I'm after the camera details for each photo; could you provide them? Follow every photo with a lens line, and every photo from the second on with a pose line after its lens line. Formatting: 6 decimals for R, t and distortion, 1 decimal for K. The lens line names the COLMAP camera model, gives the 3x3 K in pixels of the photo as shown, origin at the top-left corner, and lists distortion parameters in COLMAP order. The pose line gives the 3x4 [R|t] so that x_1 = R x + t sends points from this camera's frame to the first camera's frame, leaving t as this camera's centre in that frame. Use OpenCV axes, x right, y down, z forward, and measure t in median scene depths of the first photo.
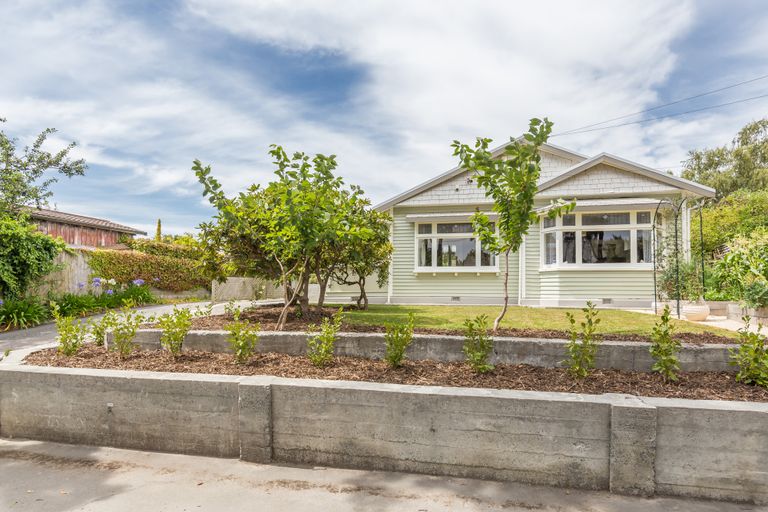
lens RADIAL K [[417.9, 0, 384.0], [0, 417.9, 256.0], [0, 0, 1]] dist [-0.002649, -0.002228]
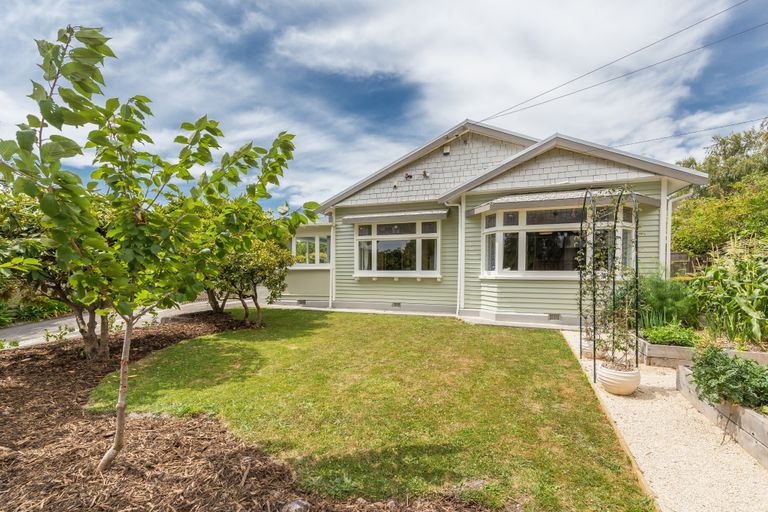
lens RADIAL K [[338.4, 0, 384.8], [0, 338.4, 252.0], [0, 0, 1]] dist [0.000782, 0.000206]
pose [[0.988622, -0.010129, -0.150077, 0.093024], [0.014301, 0.999540, 0.026746, -0.012989], [0.149737, -0.028588, 0.988312, 0.092405]]
